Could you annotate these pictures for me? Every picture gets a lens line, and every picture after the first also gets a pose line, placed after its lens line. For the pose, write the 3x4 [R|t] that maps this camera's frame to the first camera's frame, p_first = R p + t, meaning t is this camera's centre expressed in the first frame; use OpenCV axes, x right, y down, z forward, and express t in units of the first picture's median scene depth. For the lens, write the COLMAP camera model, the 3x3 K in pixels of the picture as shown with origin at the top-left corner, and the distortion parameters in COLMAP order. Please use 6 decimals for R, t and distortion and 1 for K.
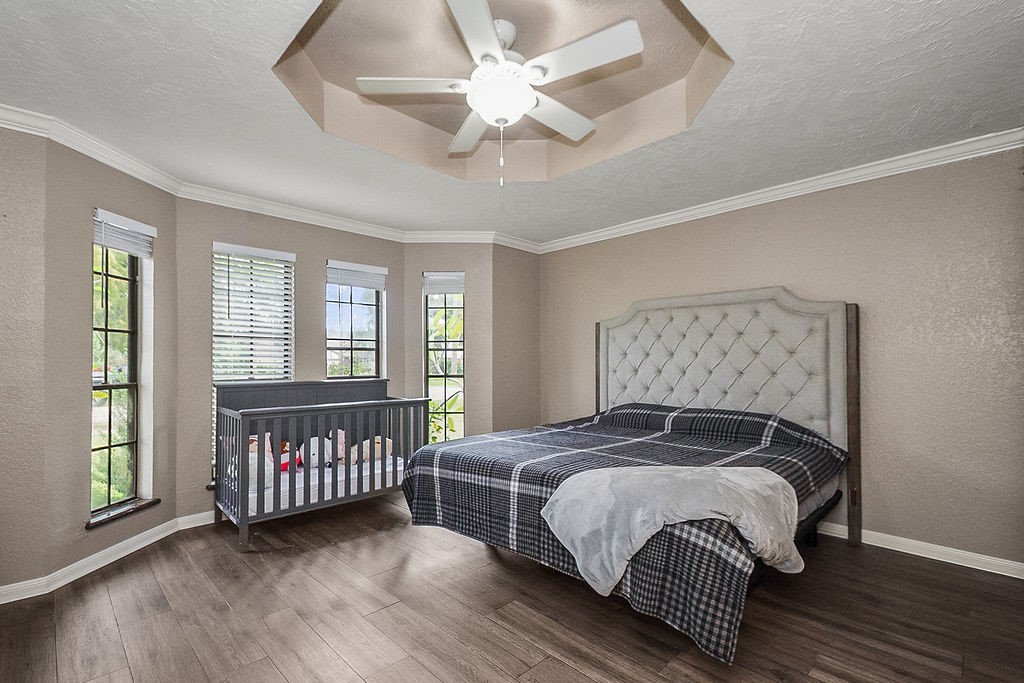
lens RADIAL K [[451.9, 0, 506.6], [0, 451.9, 356.2], [0, 0, 1]] dist [0.000258, -0.000017]
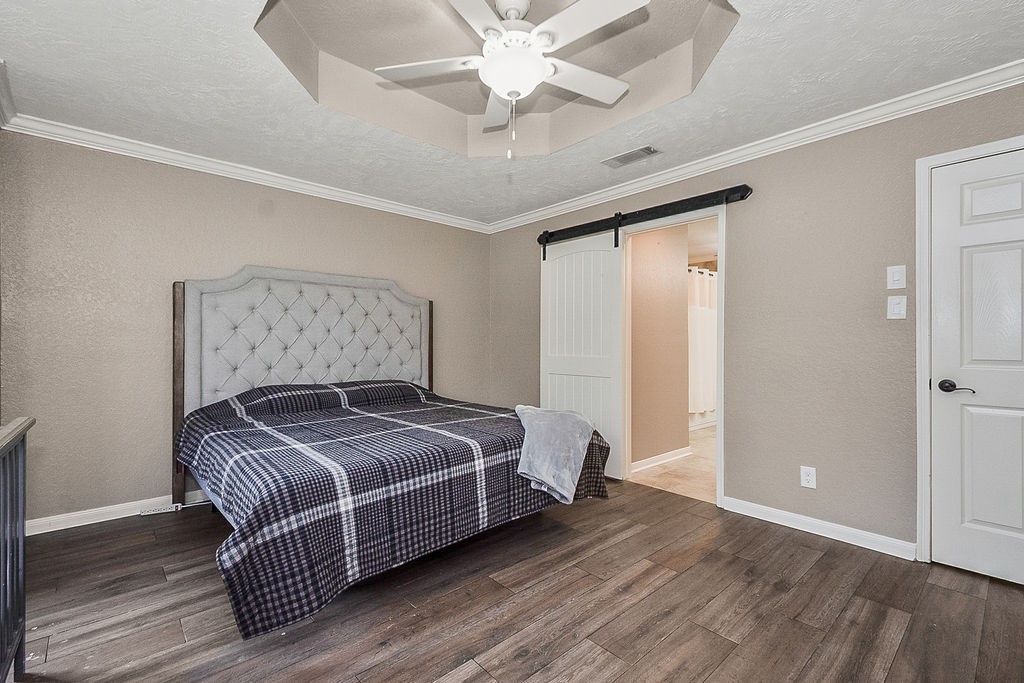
lens RADIAL K [[451.9, 0, 506.6], [0, 451.9, 356.2], [0, 0, 1]] dist [0.000258, -0.000017]
pose [[0.063072, -0.025067, 0.997694, -0.779521], [-0.009814, 0.999621, 0.025736, 0.029430], [-0.997961, -0.011415, 0.062802, 0.744842]]
